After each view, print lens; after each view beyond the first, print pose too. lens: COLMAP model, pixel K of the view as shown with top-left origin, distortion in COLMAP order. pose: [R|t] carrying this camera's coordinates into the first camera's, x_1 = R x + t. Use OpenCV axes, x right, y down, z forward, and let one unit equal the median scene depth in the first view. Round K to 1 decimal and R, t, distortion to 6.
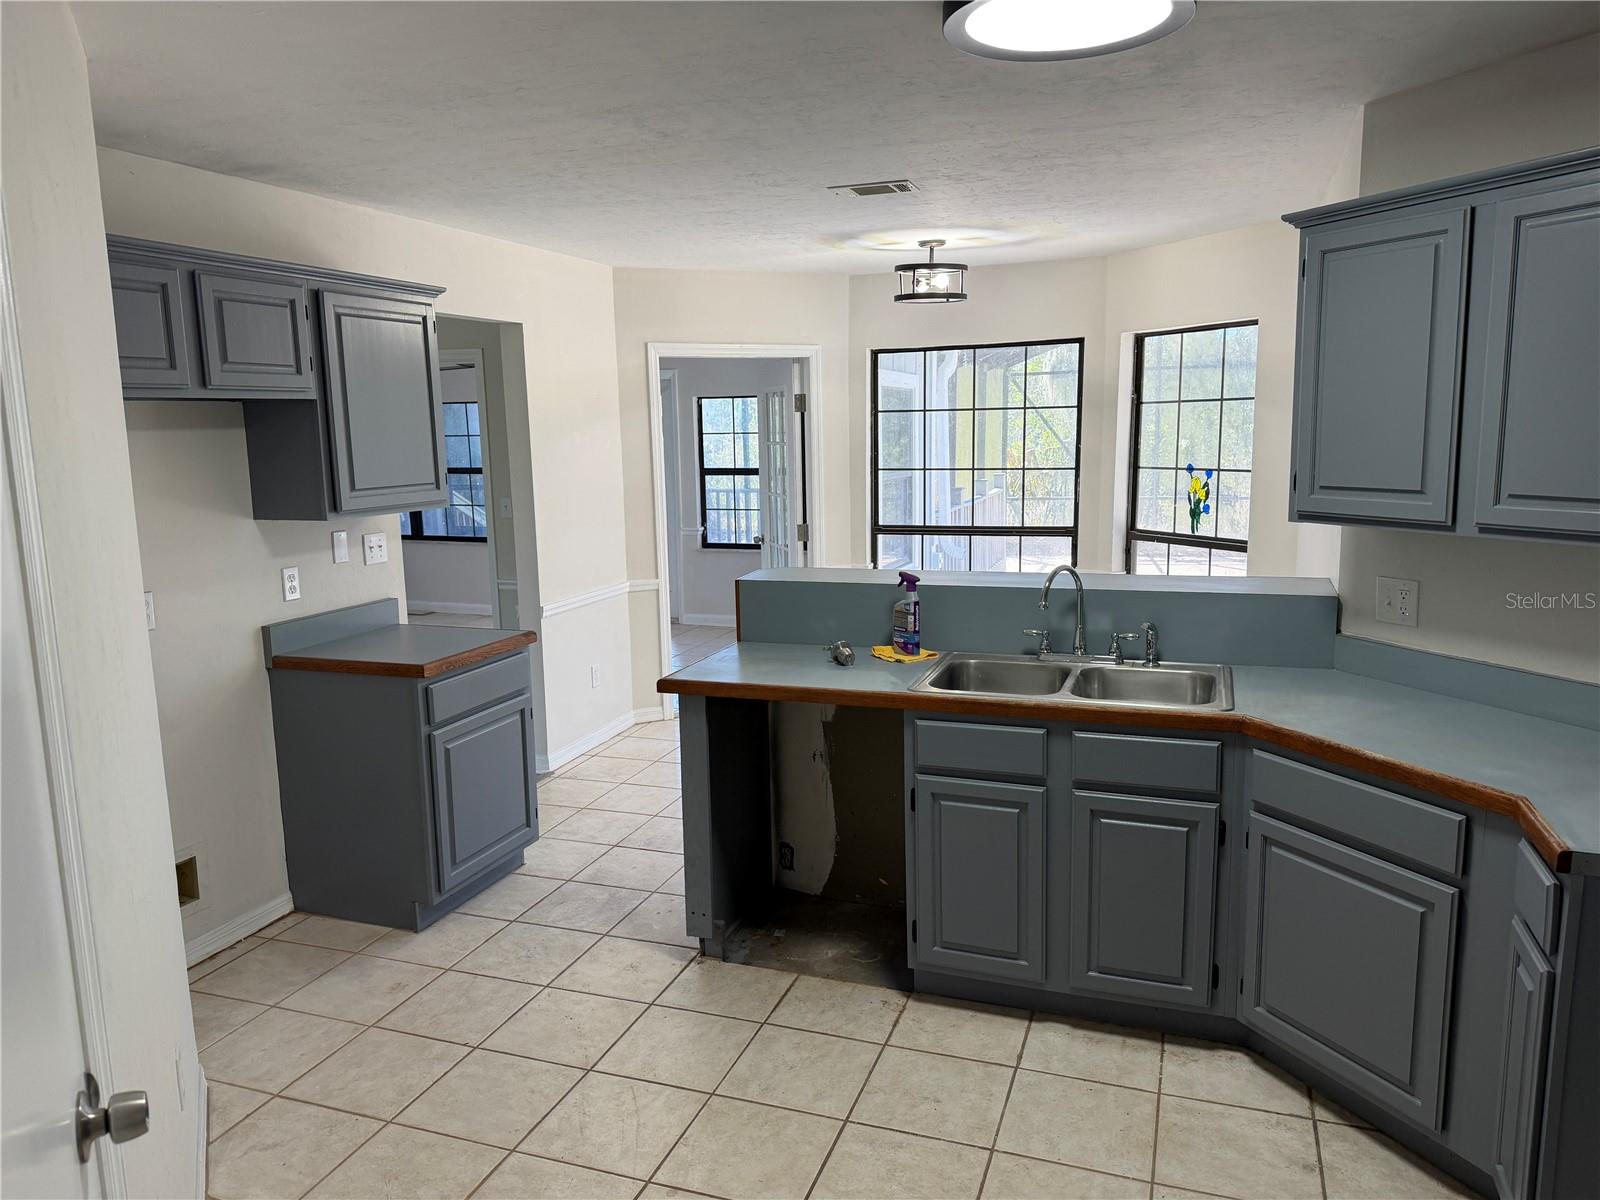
lens RADIAL K [[1119.7, 0, 790.6], [0, 1119.7, 605.0], [0, 0, 1]] dist [0.135564, -0.196554]
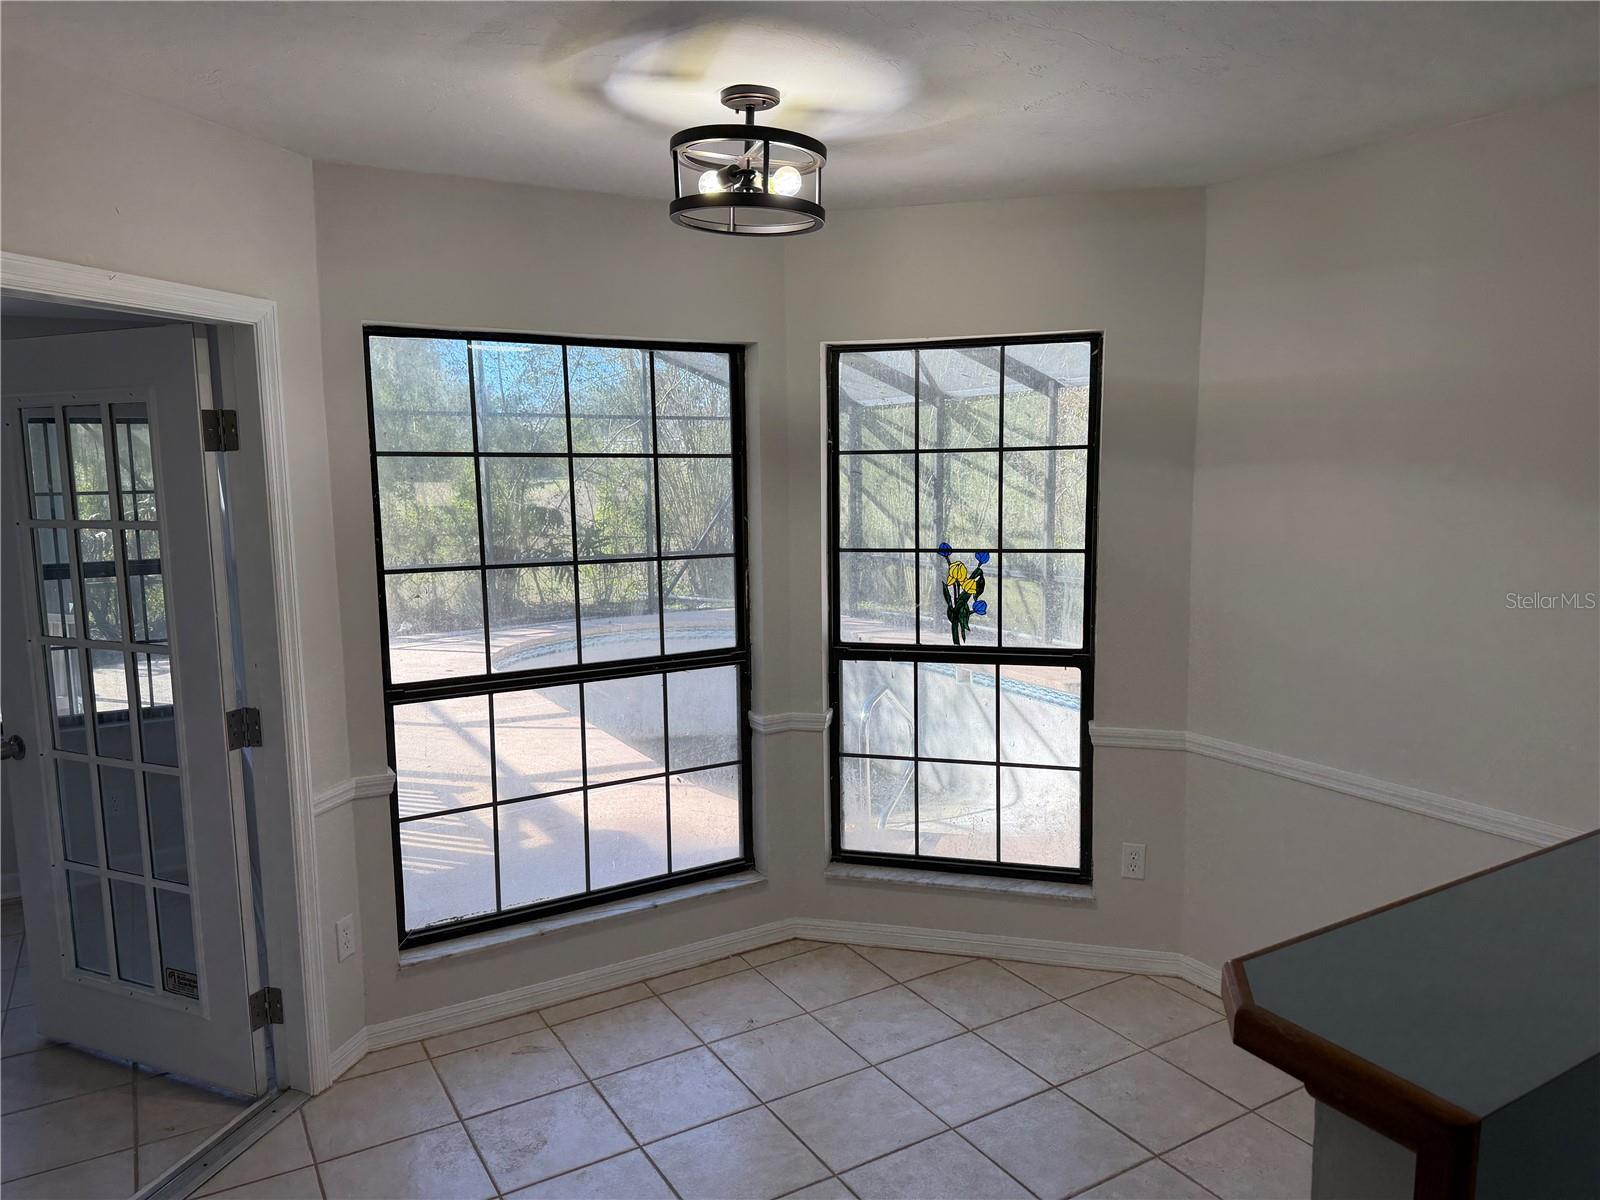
lens RADIAL K [[1120.0, 0, 800.0], [0, 1120.0, 600.0], [0, 0, 1]] dist [0.139788, -0.222527]
pose [[0.635301, -0.082789, 0.767814, -0.216074], [0.123821, 0.992294, 0.004543, -0.103626], [-0.762274, 0.092185, 0.640656, 0.640601]]
